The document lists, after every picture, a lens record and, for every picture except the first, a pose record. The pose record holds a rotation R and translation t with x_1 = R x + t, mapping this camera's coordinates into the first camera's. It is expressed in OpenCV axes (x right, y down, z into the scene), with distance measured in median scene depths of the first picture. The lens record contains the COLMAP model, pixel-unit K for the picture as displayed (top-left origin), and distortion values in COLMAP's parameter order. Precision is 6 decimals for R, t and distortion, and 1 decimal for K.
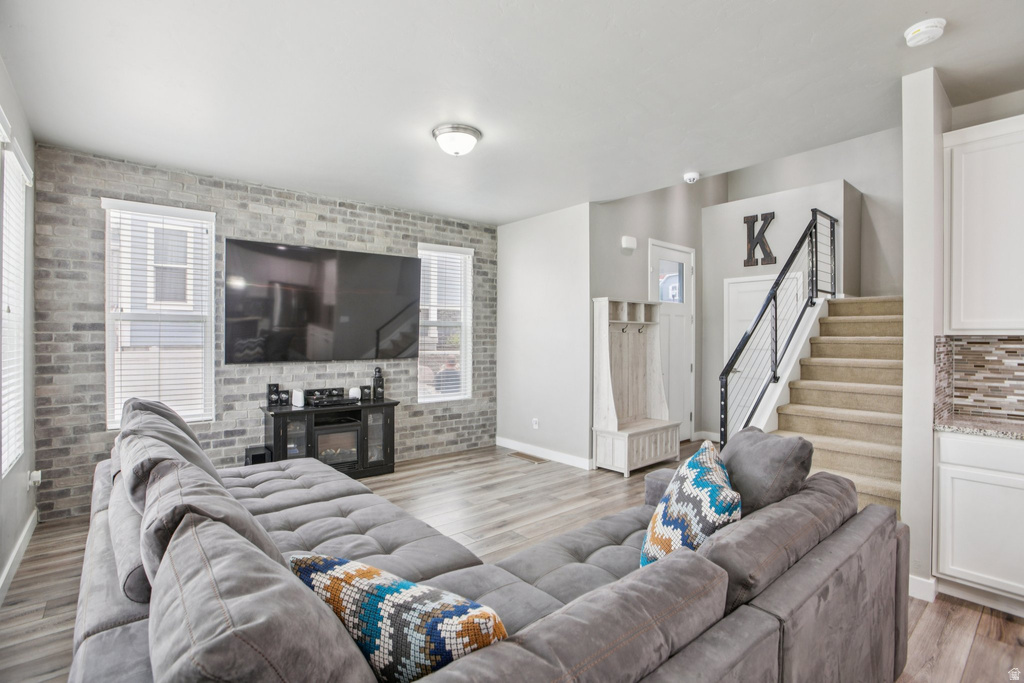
lens RADIAL K [[485.3, 0, 506.0], [0, 485.3, 339.6], [0, 0, 1]] dist [-0.041987, 0.018840]
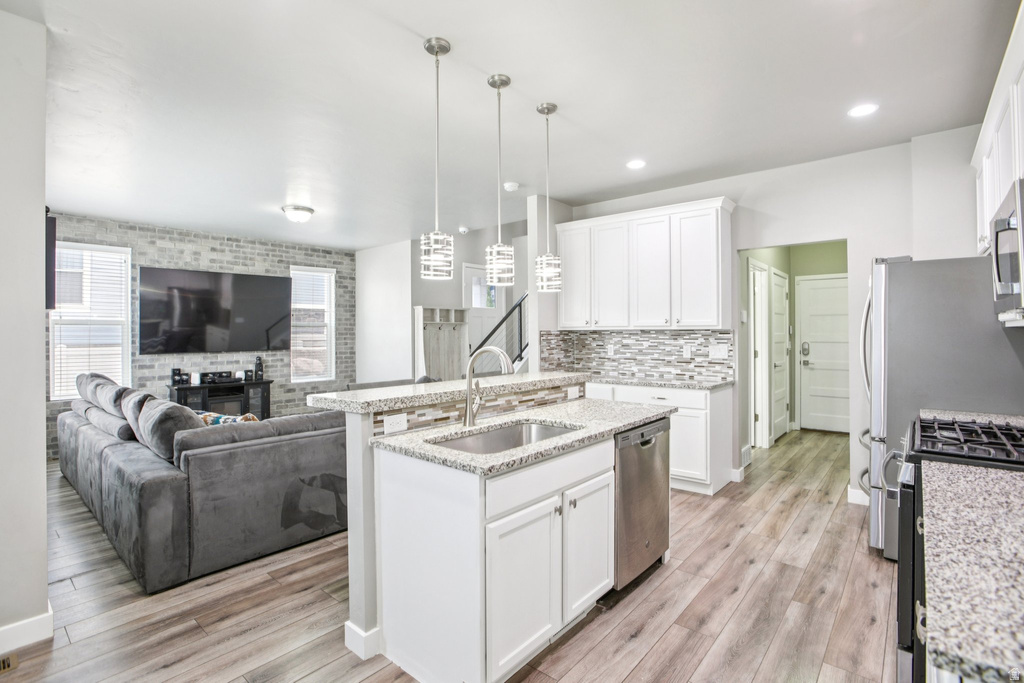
lens RADIAL K [[485.3, 0, 509.8], [0, 485.3, 333.0], [0, 0, 1]] dist [-0.041987, 0.018840]
pose [[0.985636, -0.008630, 0.168663, 0.219526], [0.009712, 0.999937, -0.005592, 0.004748], [-0.168604, 0.007150, 0.985658, -0.490054]]
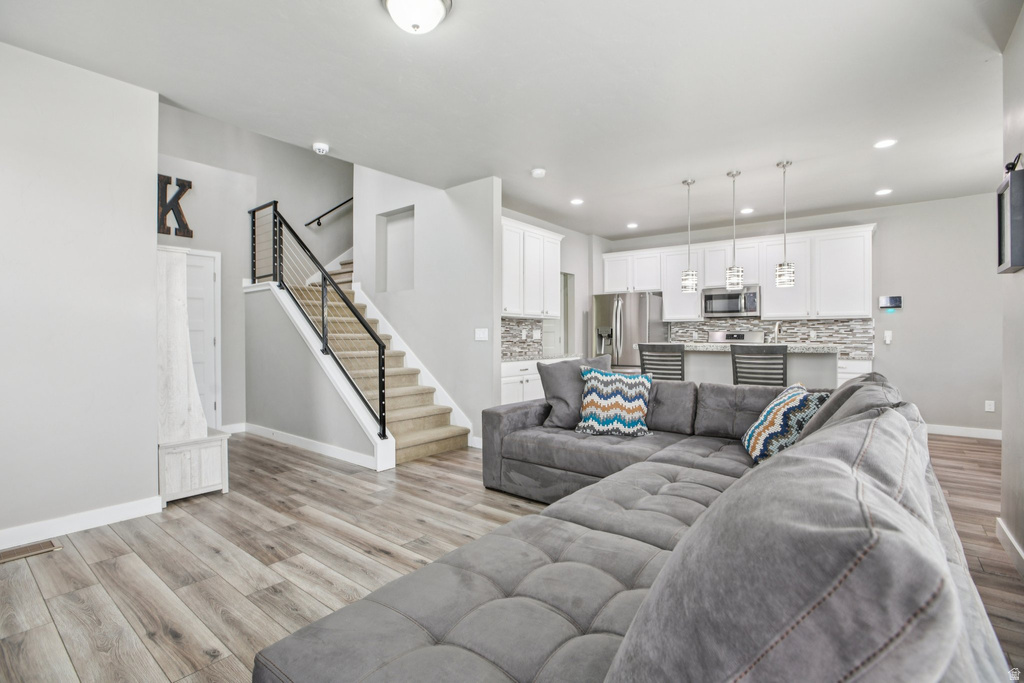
lens RADIAL K [[485.3, 0, 503.6], [0, 485.3, 338.7], [0, 0, 1]] dist [-0.041987, 0.018840]
pose [[-0.205980, -0.010038, 0.978505, -0.541124], [0.004223, 0.999929, 0.011146, 0.034364], [-0.978547, 0.006428, -0.205923, 0.682830]]
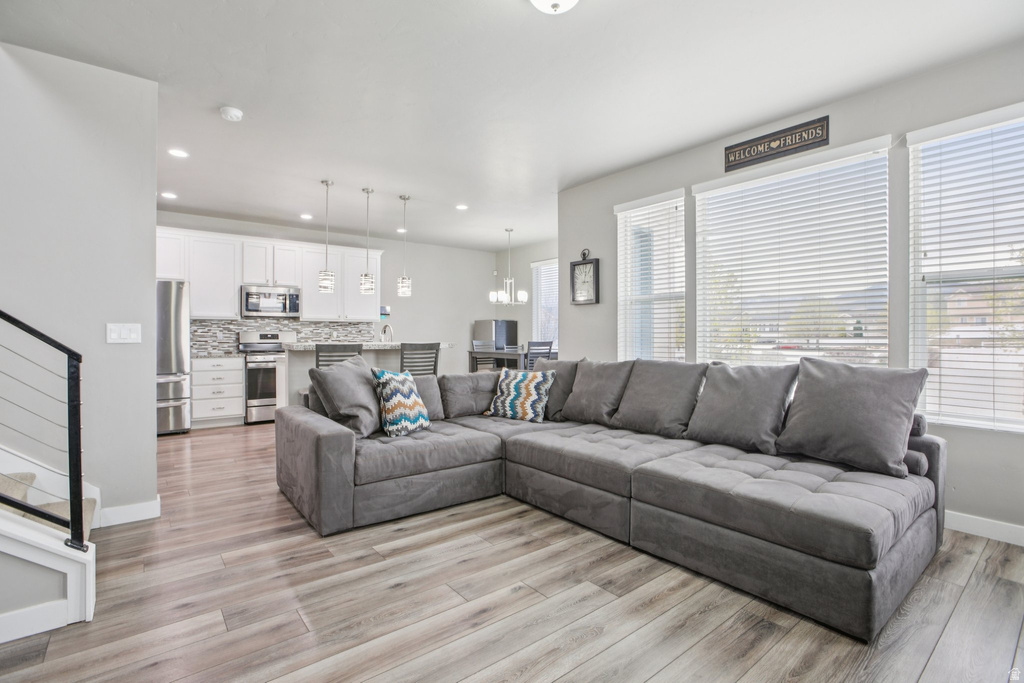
lens RADIAL K [[485.3, 0, 511.0], [0, 485.3, 338.3], [0, 0, 1]] dist [-0.041987, 0.018840]
pose [[-0.999854, -0.003130, 0.016799, -0.037850], [-0.002945, 0.999935, 0.010988, 0.034785], [-0.016832, 0.010937, -0.999799, 1.105717]]
